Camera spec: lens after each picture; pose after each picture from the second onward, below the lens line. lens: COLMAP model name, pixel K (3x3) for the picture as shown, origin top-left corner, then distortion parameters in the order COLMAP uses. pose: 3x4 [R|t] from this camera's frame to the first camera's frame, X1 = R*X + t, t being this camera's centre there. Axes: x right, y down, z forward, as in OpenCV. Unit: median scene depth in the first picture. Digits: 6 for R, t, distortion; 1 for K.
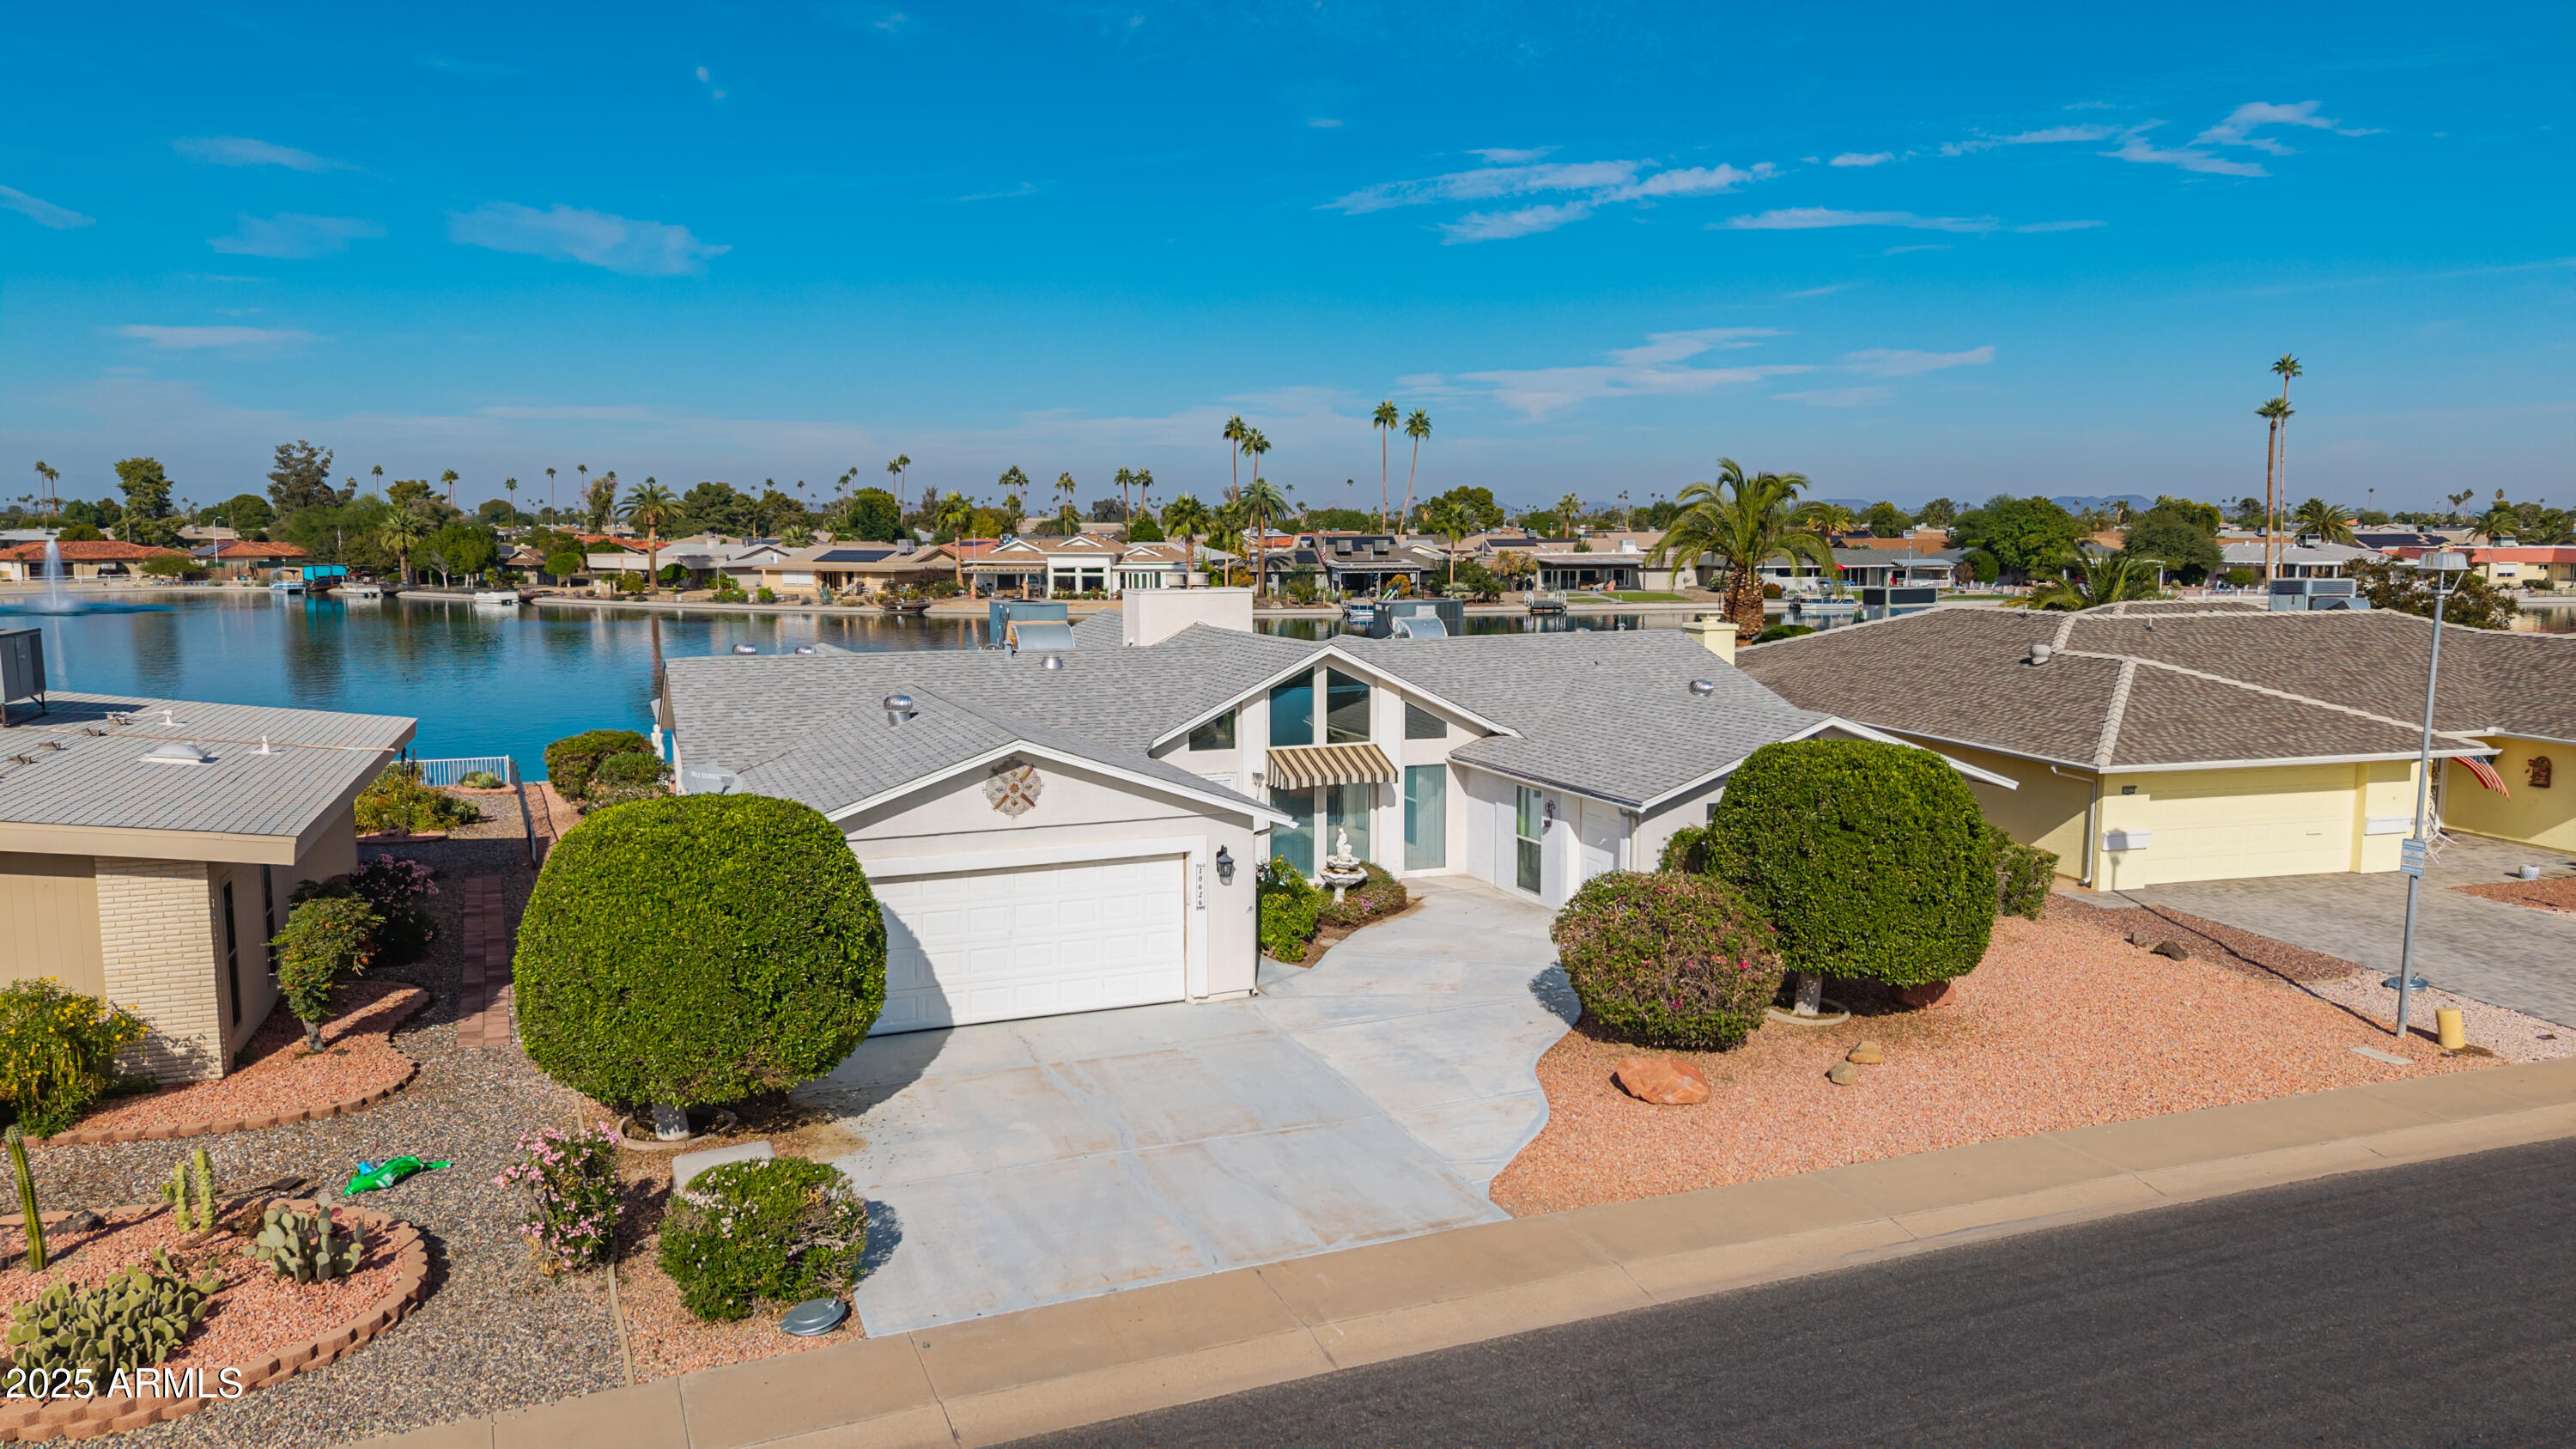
lens RADIAL K [[1728.7, 0, 1309.8], [0, 1728.7, 805.3], [0, 0, 1]] dist [0.032340, -0.040565]
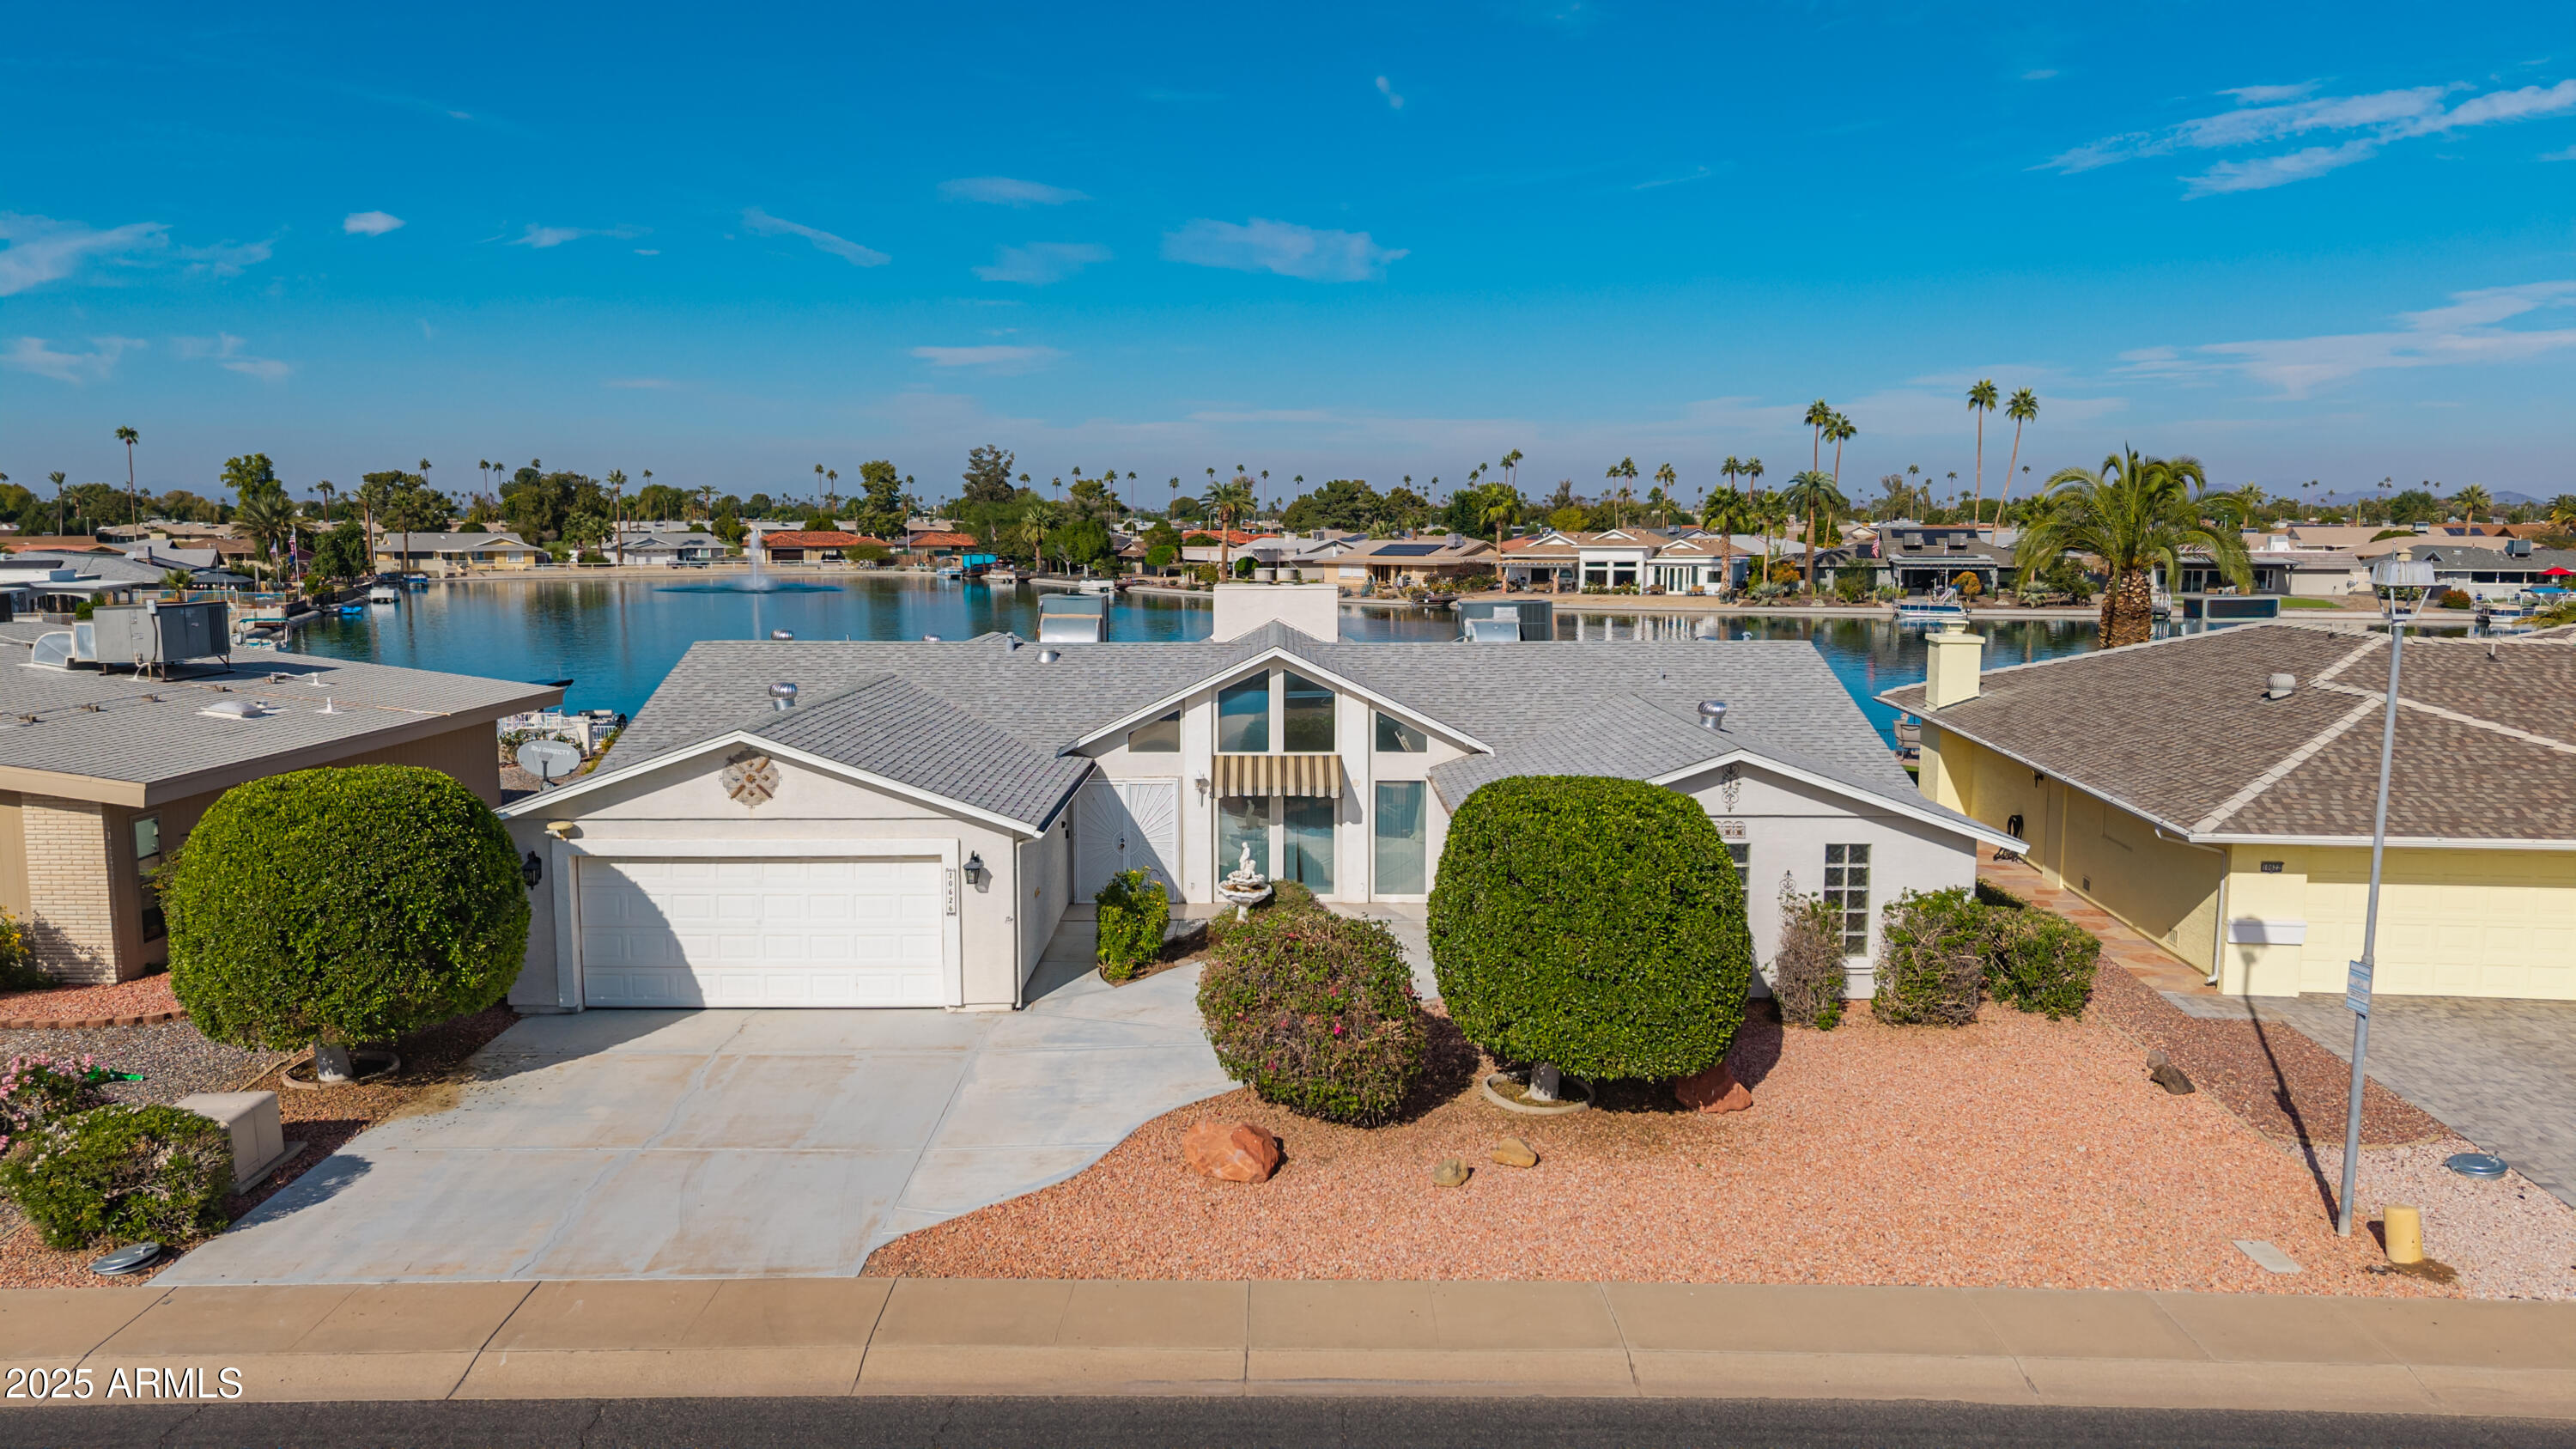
lens RADIAL K [[1728.7, 0, 1281.6], [0, 1728.7, 845.8], [0, 0, 1]] dist [0.032340, -0.040565]
pose [[0.926186, 0.071499, -0.370226, 0.309712], [-0.061745, 0.997363, 0.038148, -0.017830], [0.371978, -0.012472, 0.928158, 0.112901]]
